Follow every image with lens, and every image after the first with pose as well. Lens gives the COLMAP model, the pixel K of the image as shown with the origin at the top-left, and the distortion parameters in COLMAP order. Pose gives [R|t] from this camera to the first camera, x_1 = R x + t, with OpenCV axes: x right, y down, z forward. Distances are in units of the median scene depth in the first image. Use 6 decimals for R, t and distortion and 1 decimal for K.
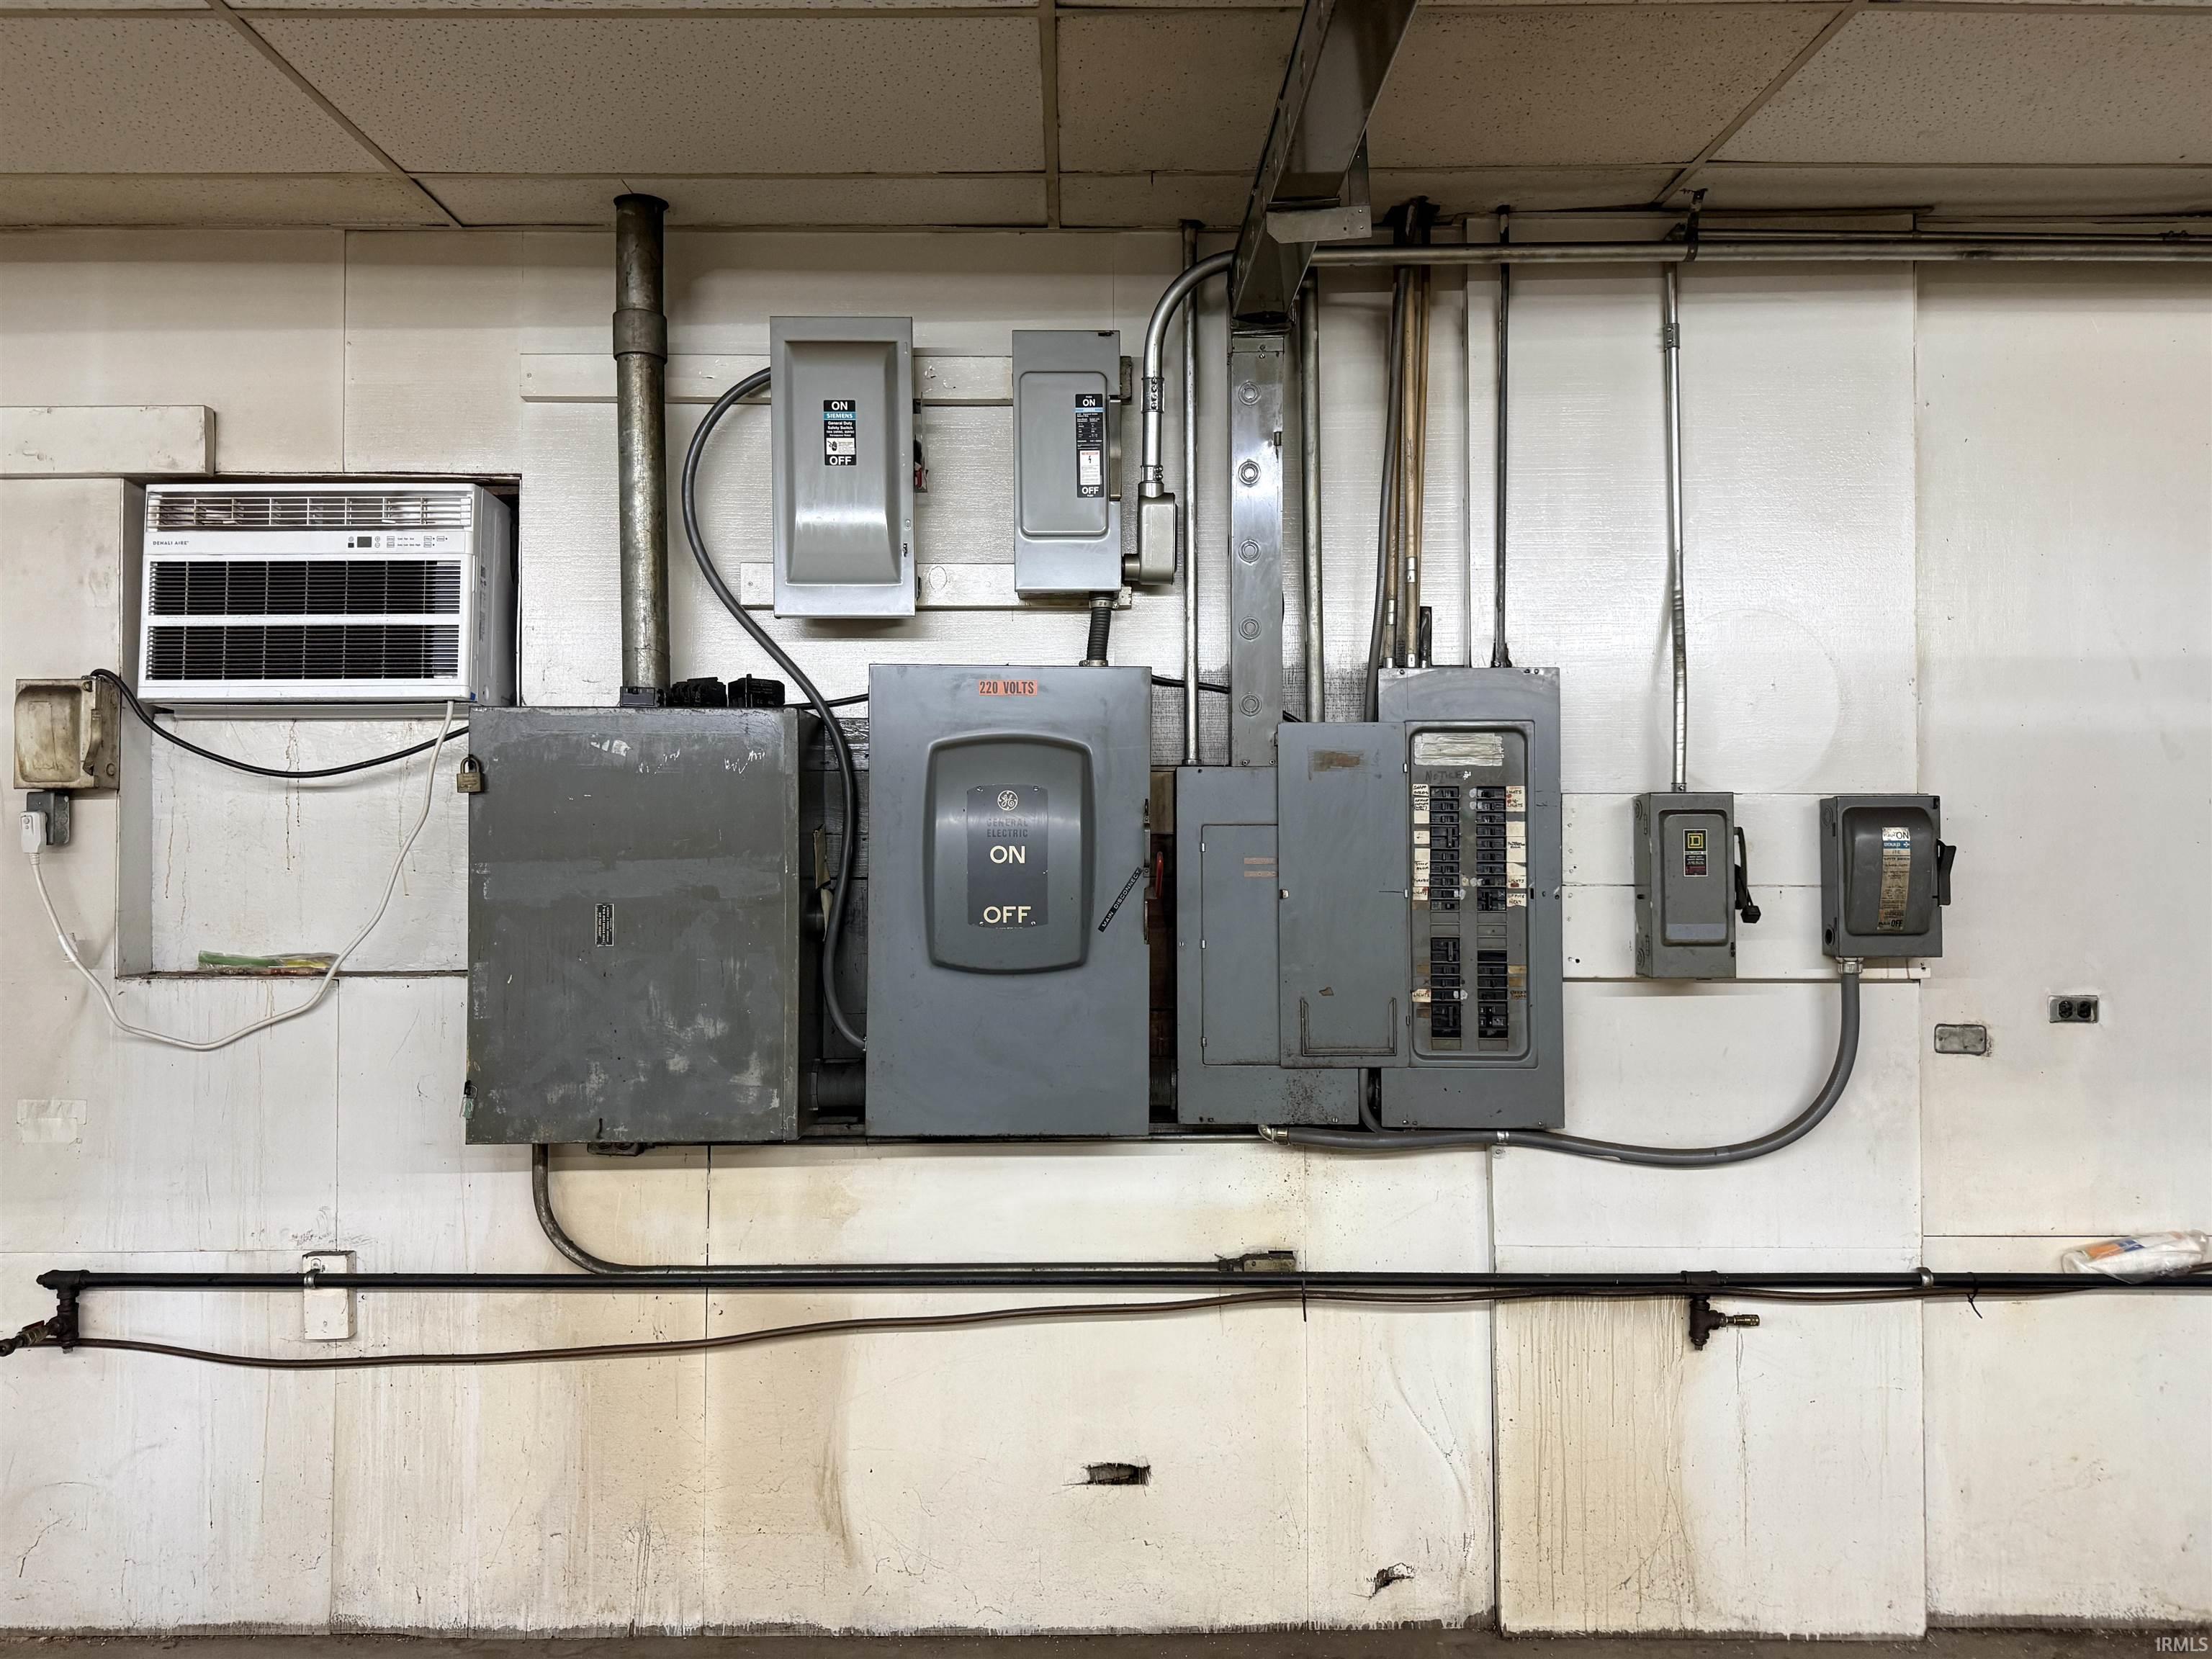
lens RADIAL K [[1560.9, 0, 1102.1], [0, 1560.9, 828.5], [0, 0, 1]] dist [0.004873, 0.001374]
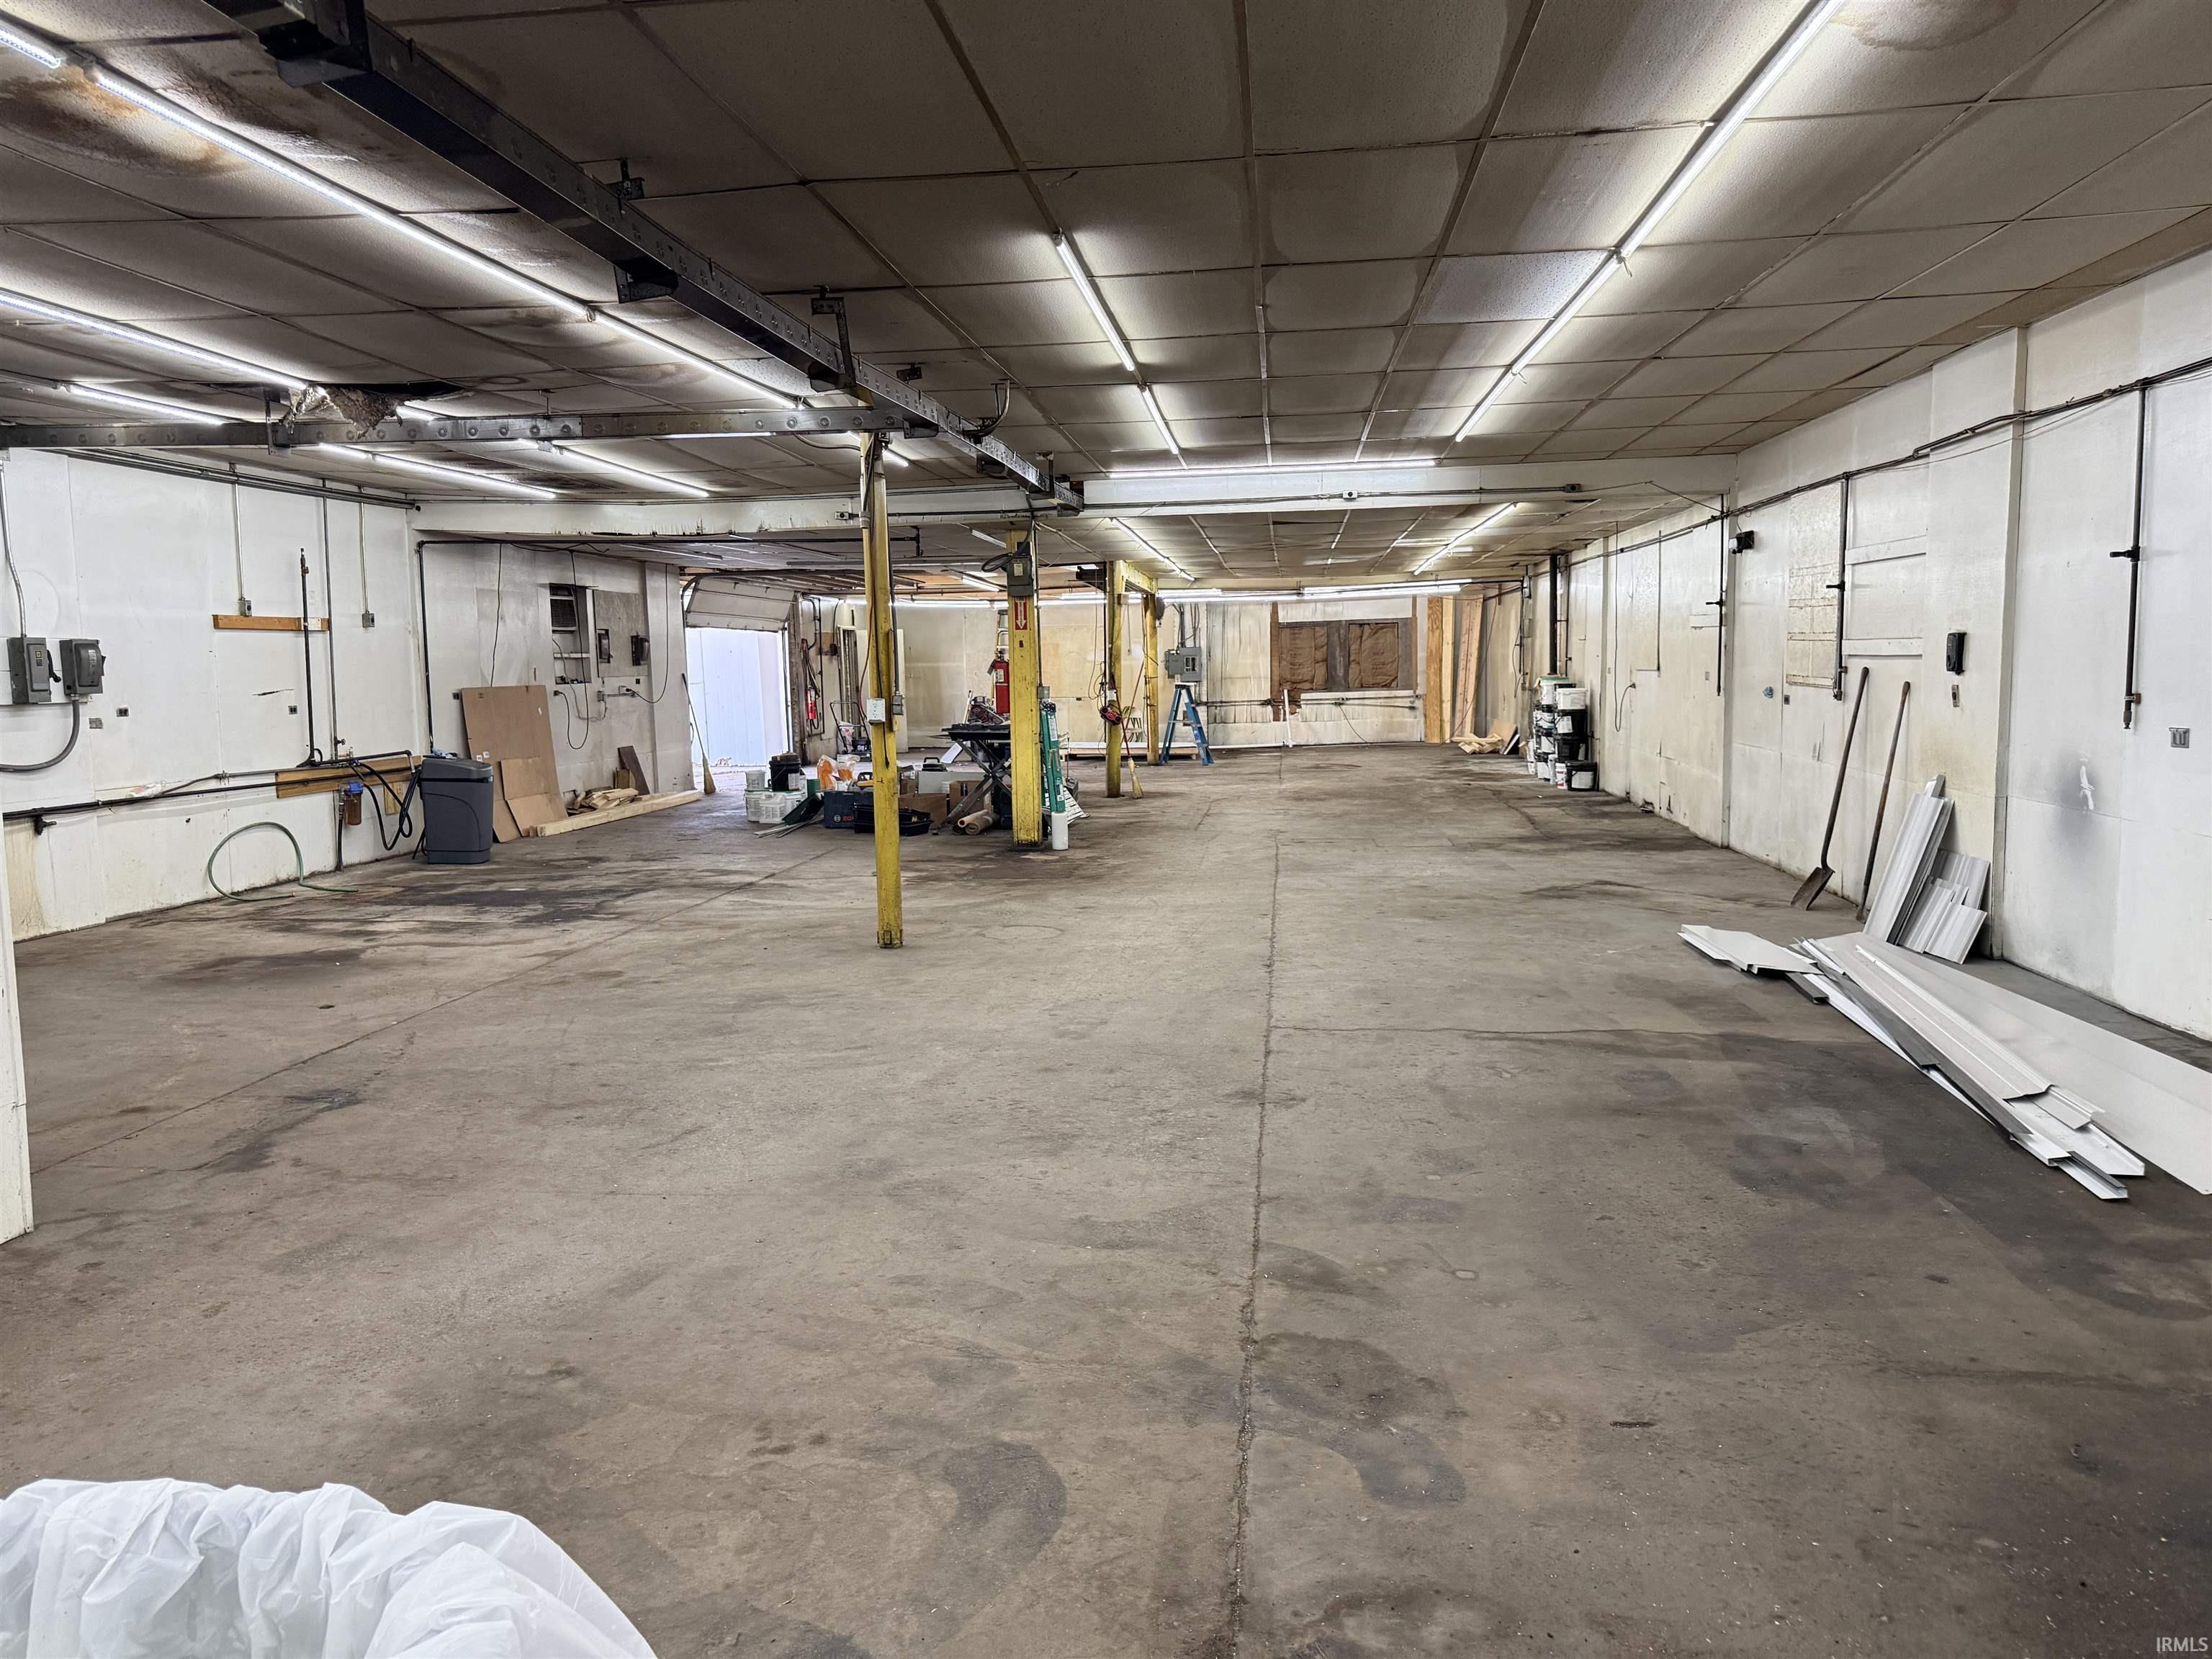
lens RADIAL K [[1560.9, 0, 1105.2], [0, 1560.9, 821.2], [0, 0, 1]] dist [0.004873, 0.001374]
pose [[0.129621, -0.105101, 0.985978, -2.155346], [-0.002342, 0.994331, 0.106300, 0.002696], [-0.991561, -0.016088, 0.128640, -1.272471]]
